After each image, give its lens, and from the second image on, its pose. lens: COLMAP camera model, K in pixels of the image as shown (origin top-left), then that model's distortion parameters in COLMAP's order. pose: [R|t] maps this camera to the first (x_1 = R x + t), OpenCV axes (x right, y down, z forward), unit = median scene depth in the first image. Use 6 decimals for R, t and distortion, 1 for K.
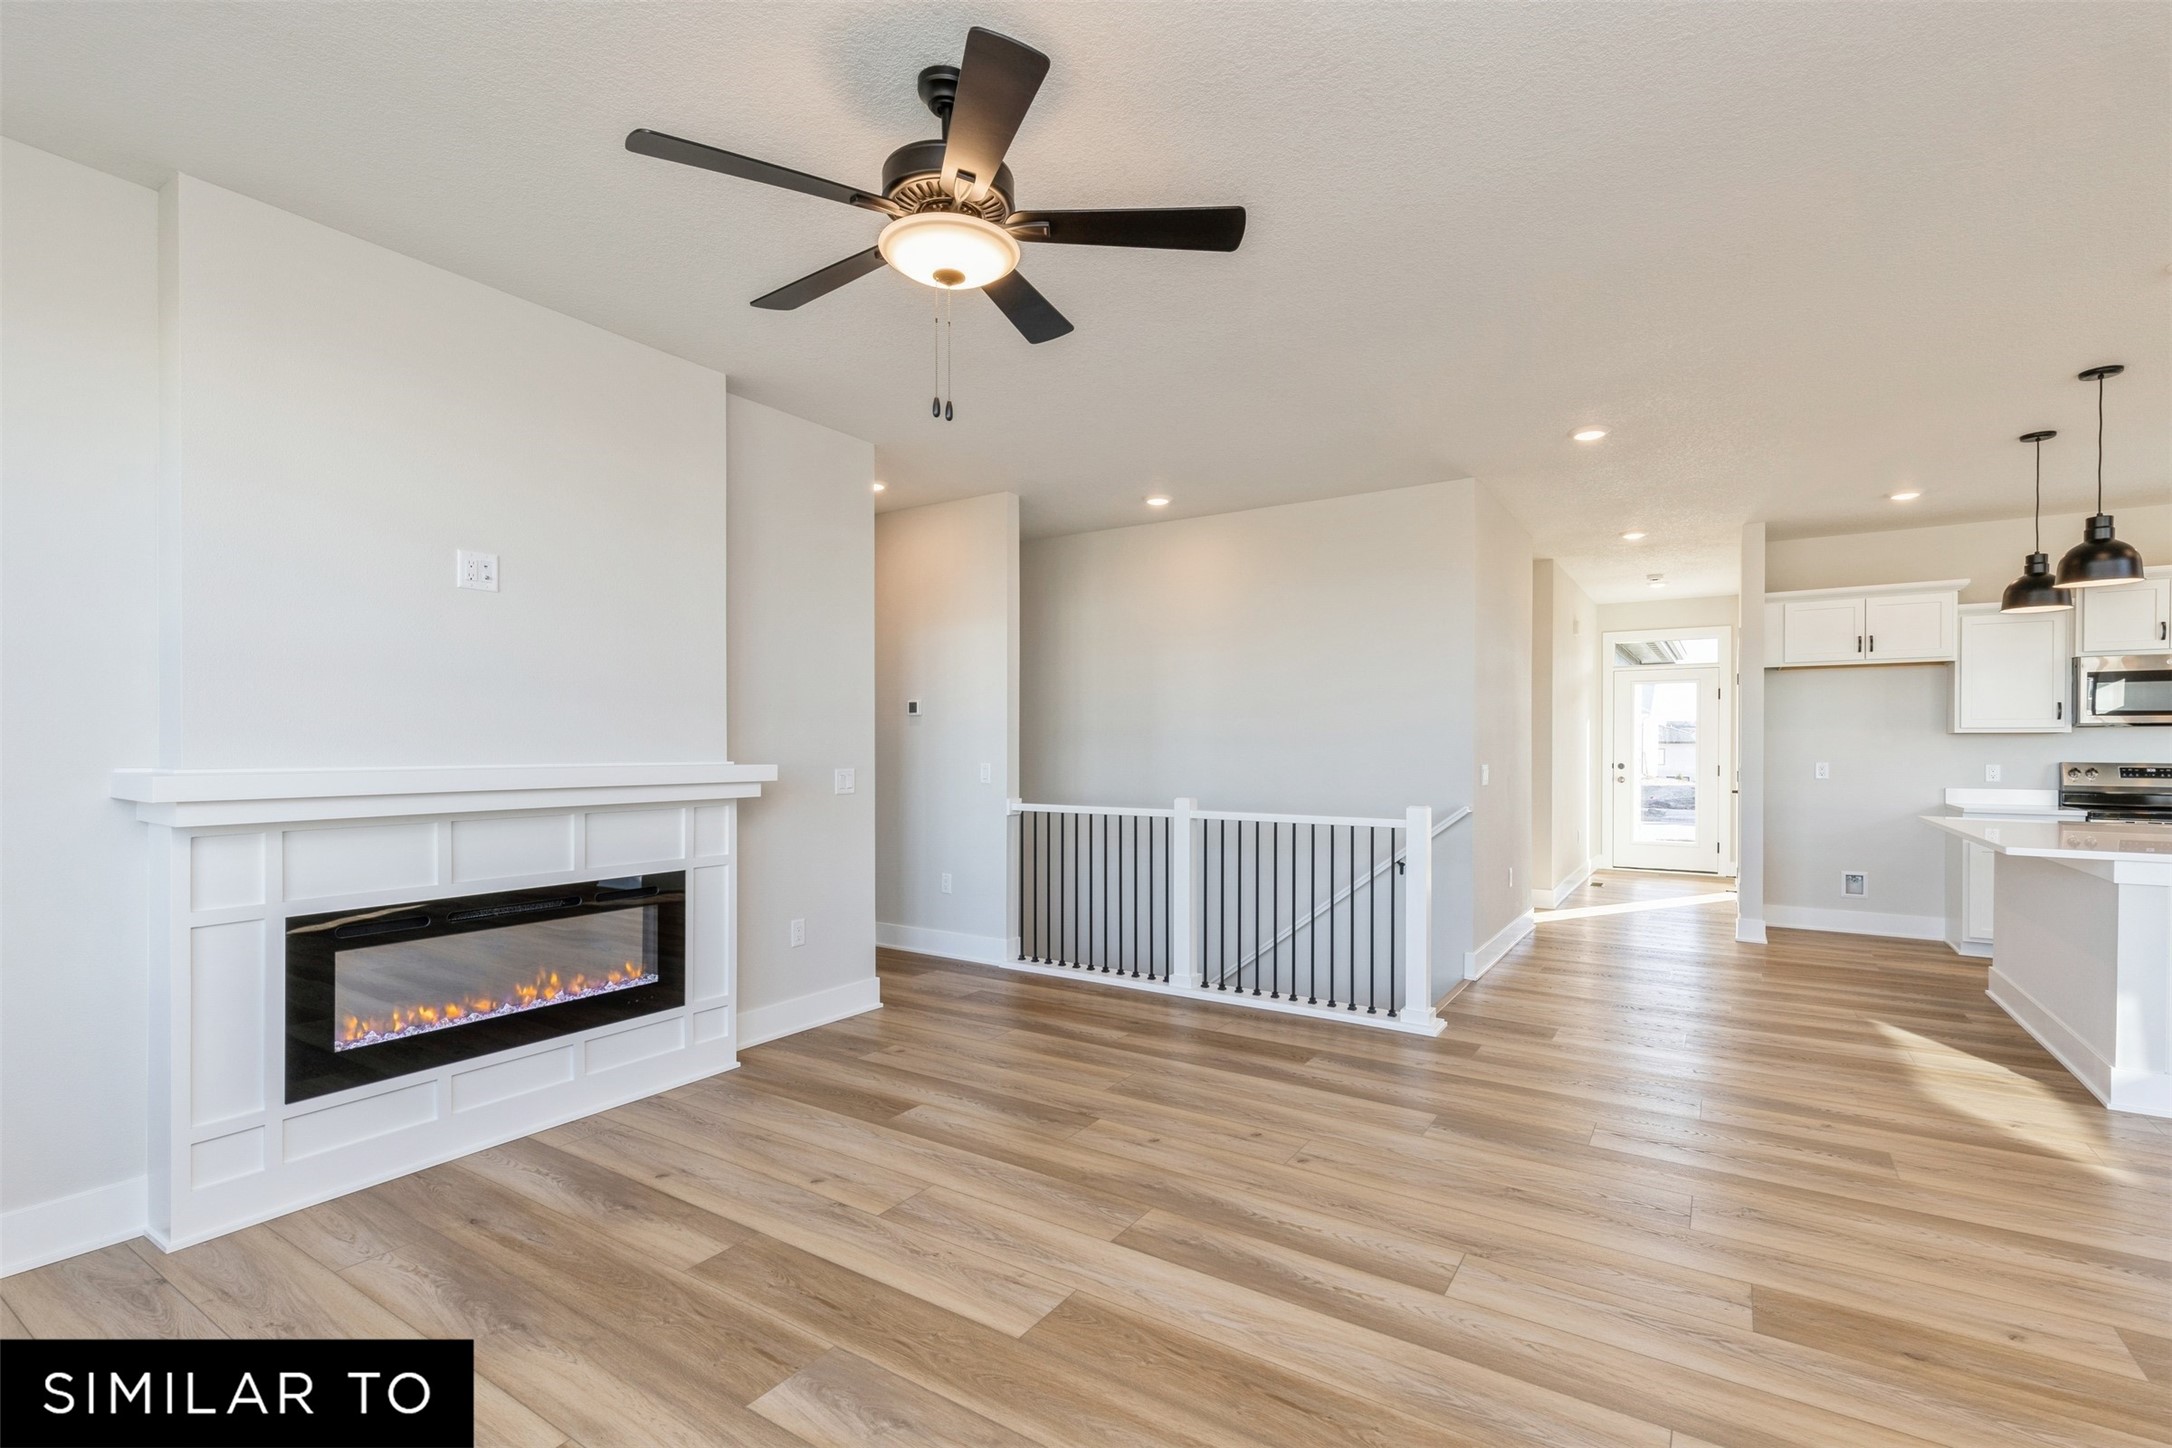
lens RADIAL K [[978.8, 0, 1087.4], [0, 978.8, 748.8], [0, 0, 1]] dist [0.003734, -0.000052]
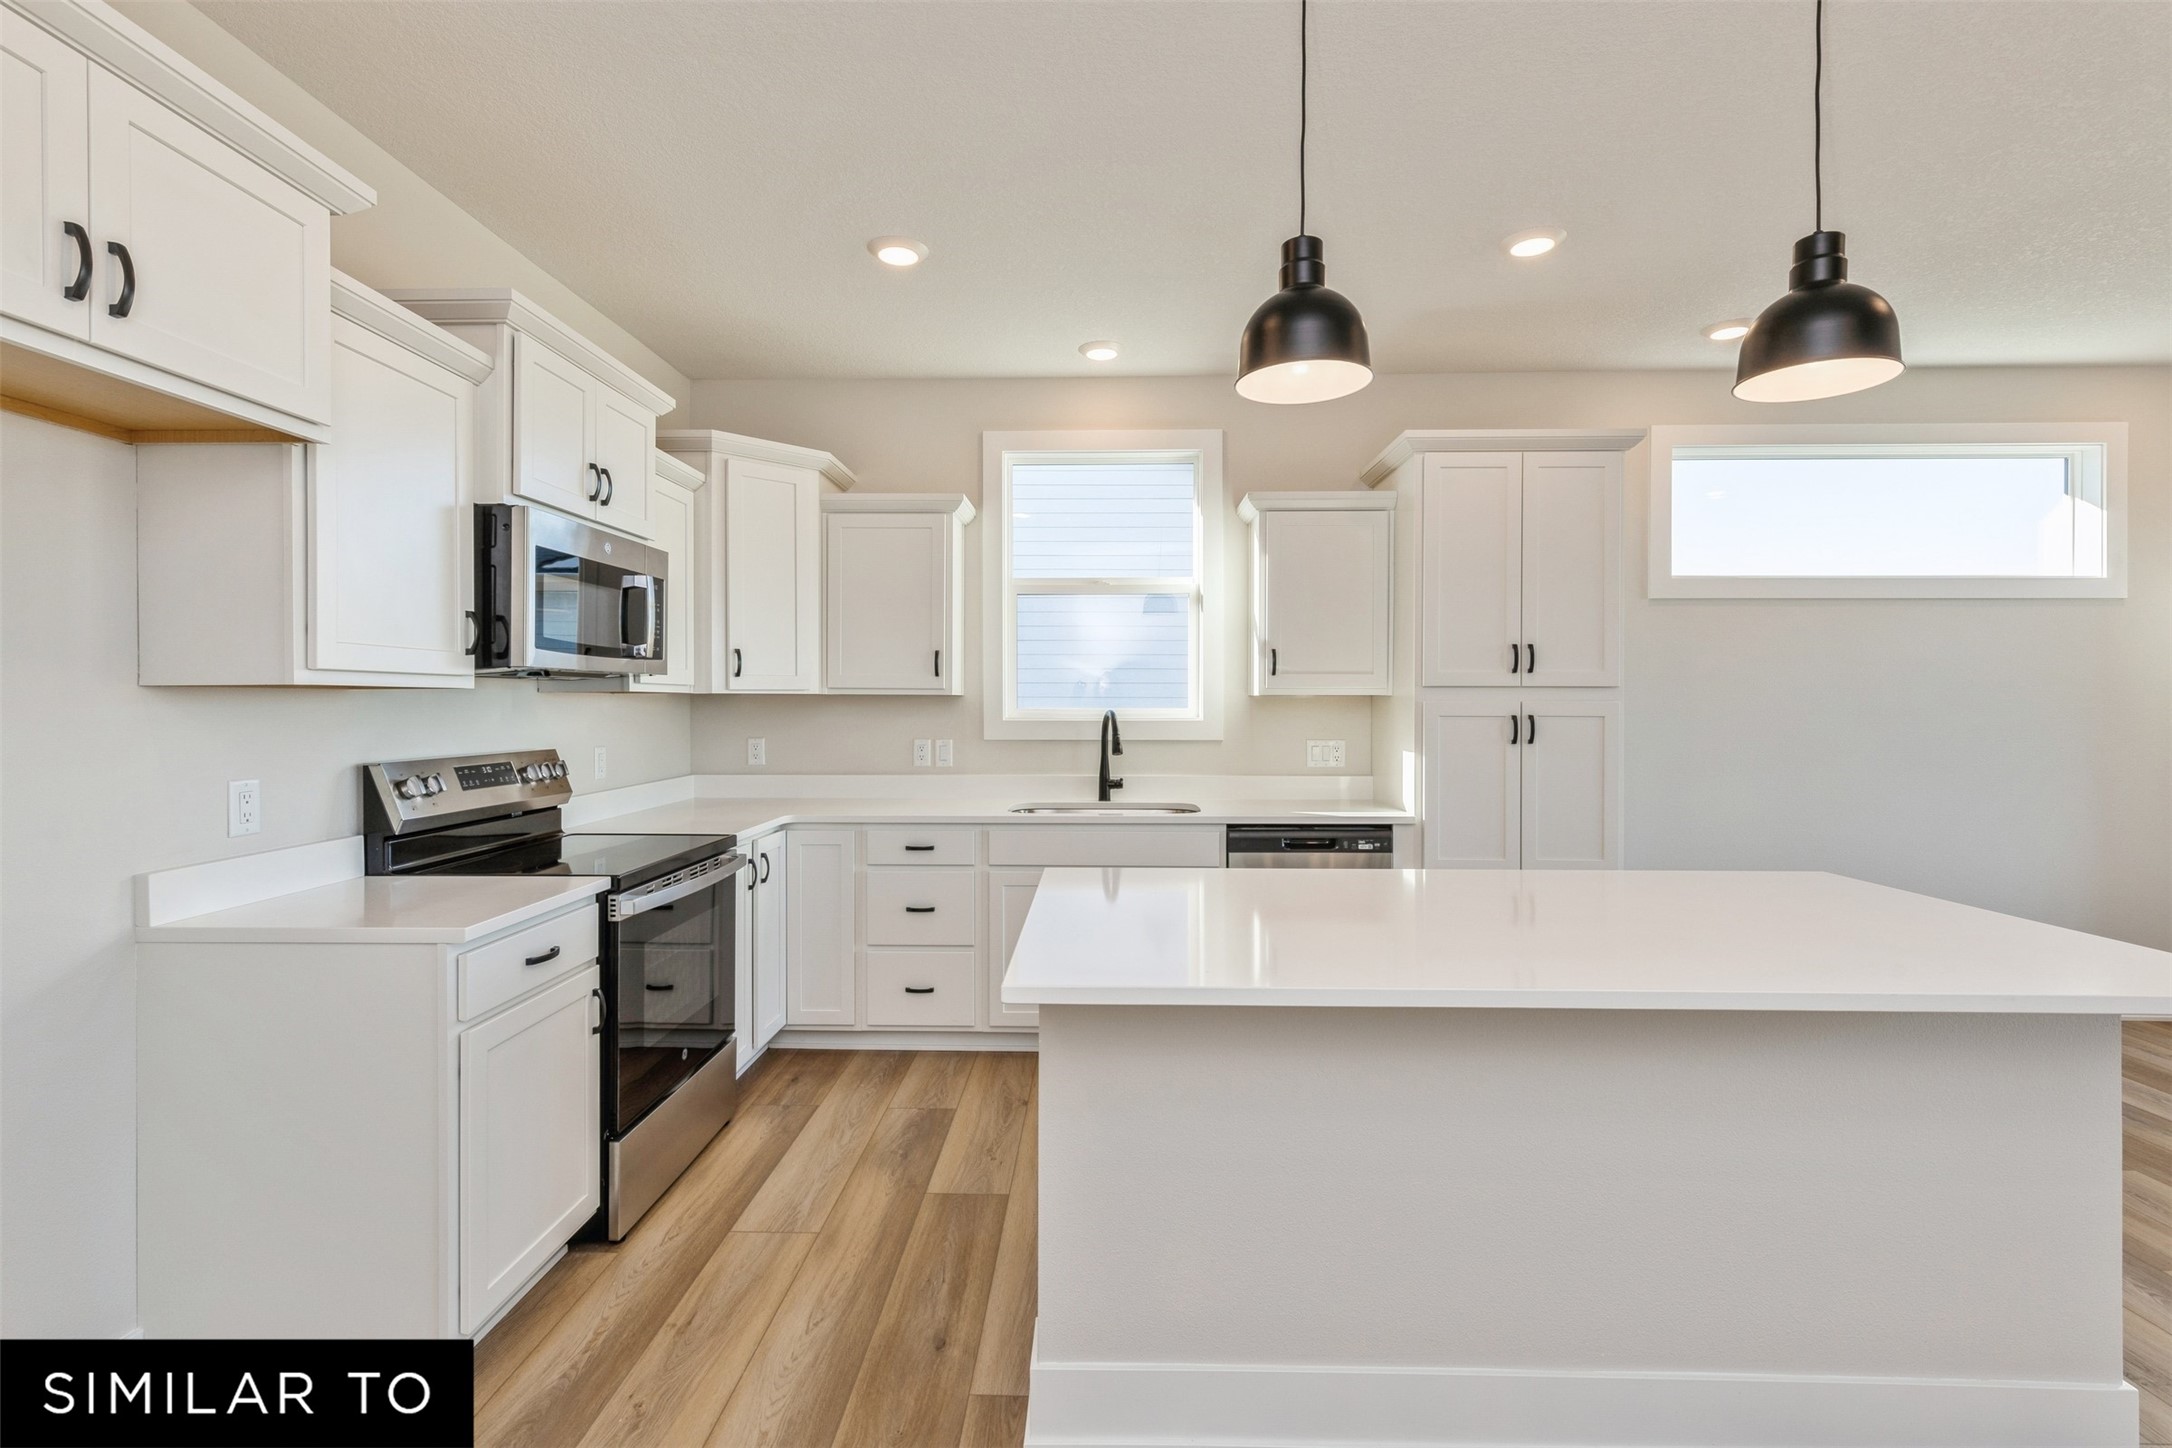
lens RADIAL K [[972.4, 0, 1081.8], [0, 972.4, 703.4], [0, 0, 1]] dist [0.004117, -0.000311]
pose [[-0.523647, -0.004199, 0.851925, 0.678117], [0.001388, 0.999982, 0.005782, -0.015966], [-0.851934, 0.004210, -0.523632, 1.275168]]
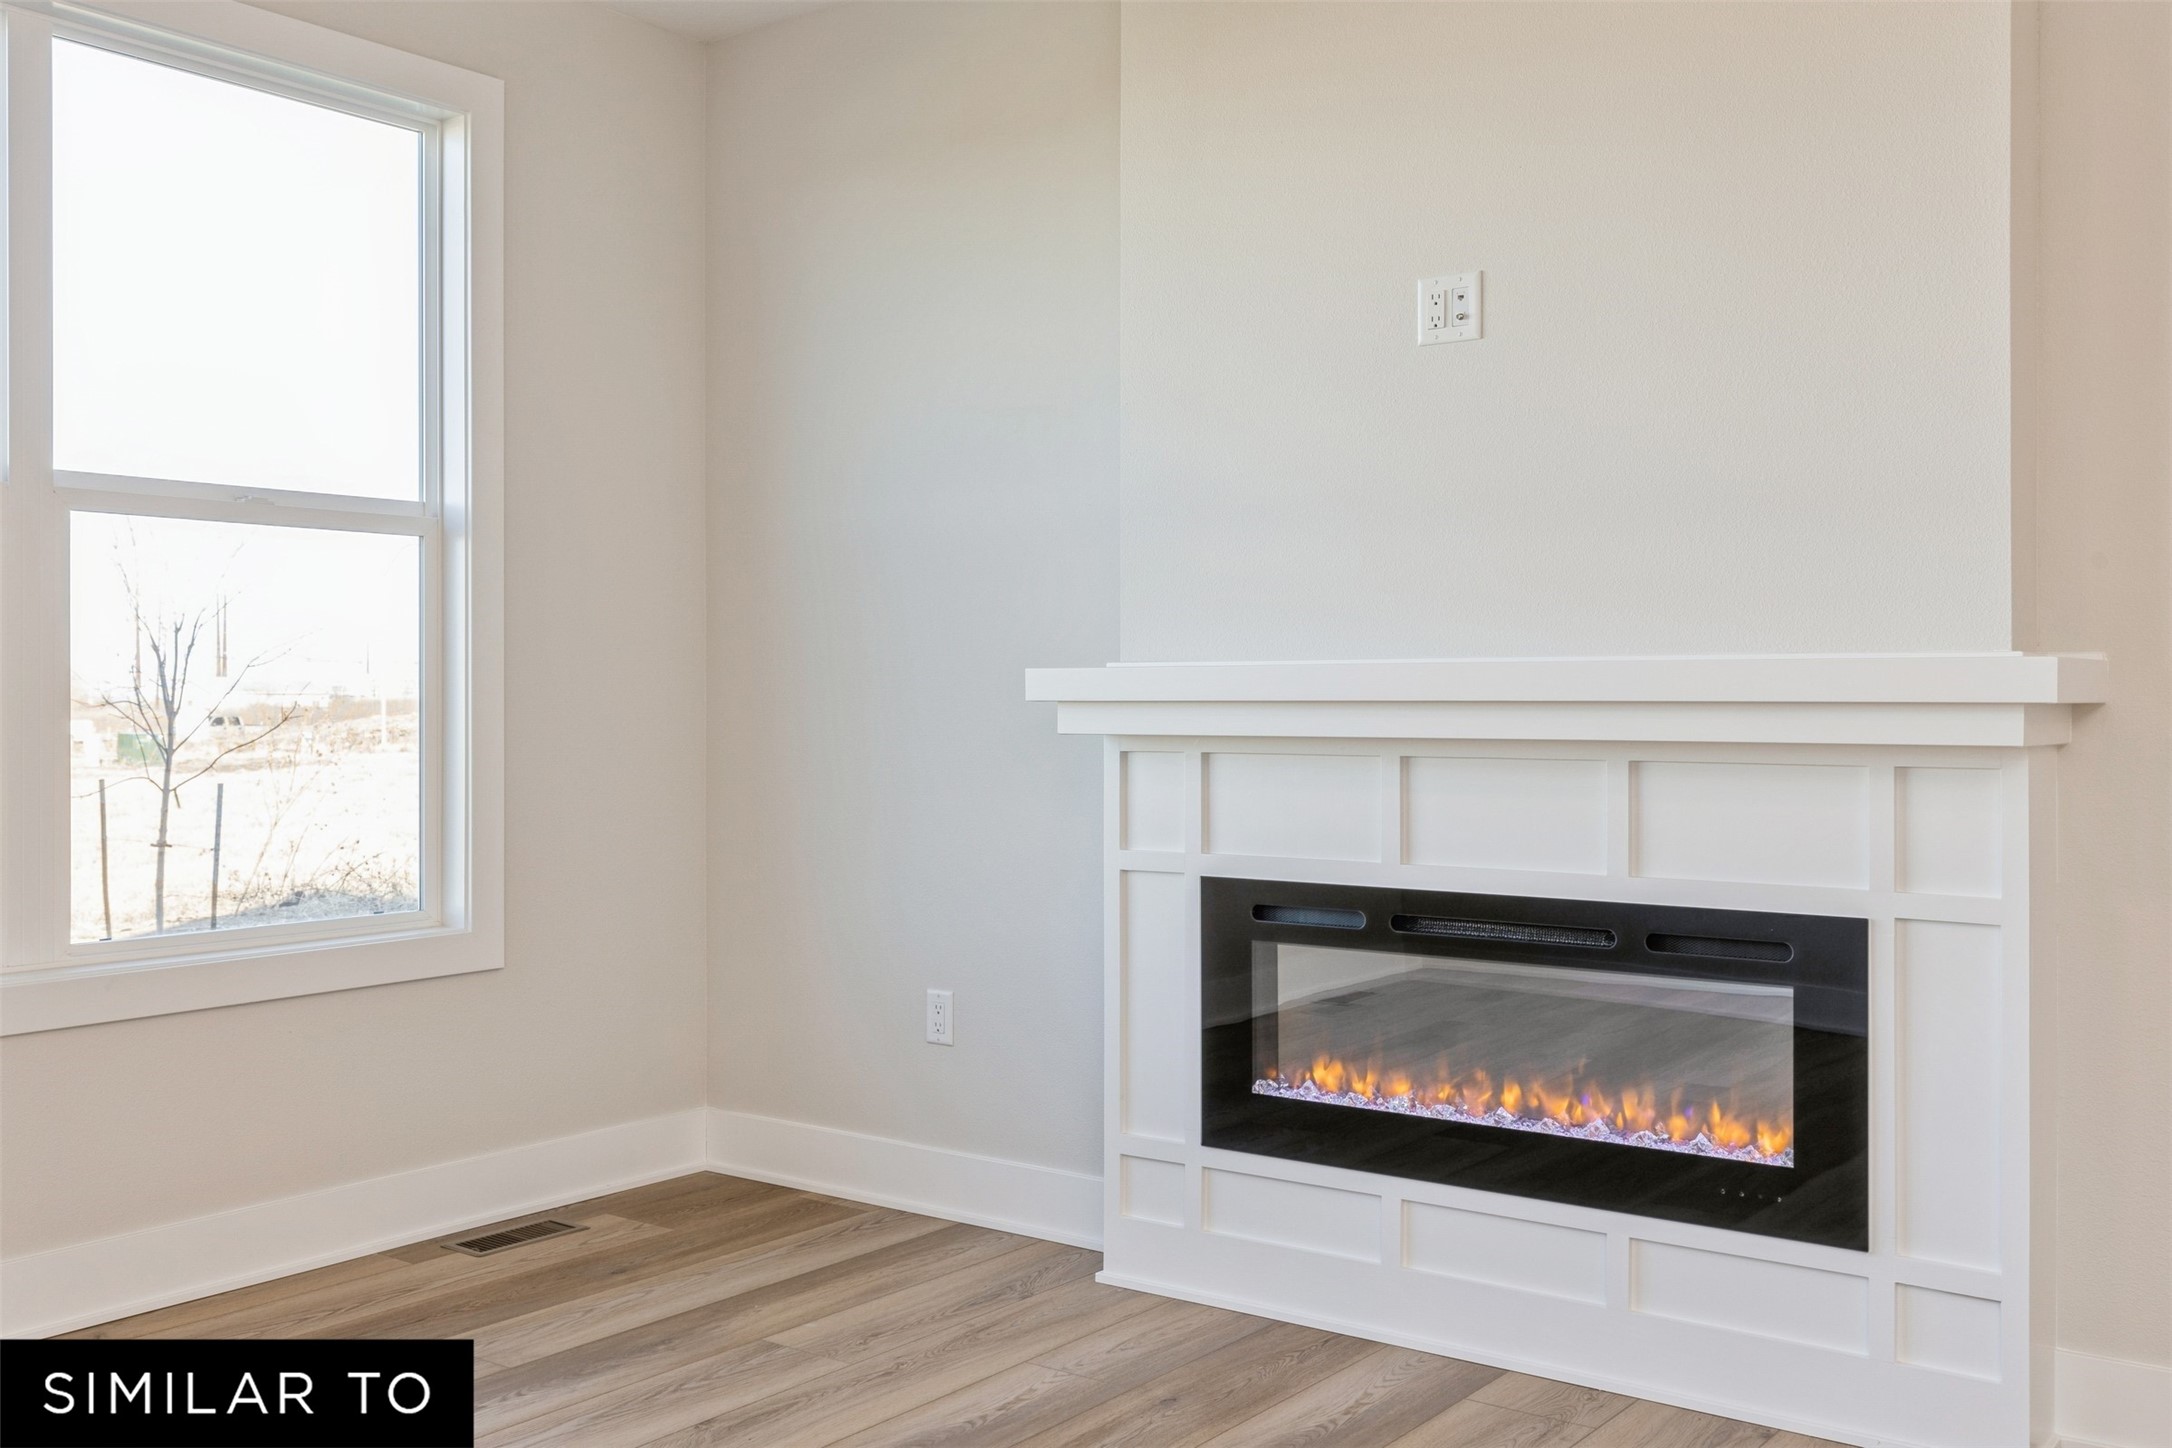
lens RADIAL K [[2022.3, 0, 1088.7], [0, 2022.3, 689.8], [0, 0, 1]] dist [0.004899, 0.000520]
pose [[-0.058823, -0.003477, -0.998262, 0.357728], [-0.002256, 0.999992, -0.003350, 0.025960], [0.998266, 0.002055, -0.058831, 0.581192]]
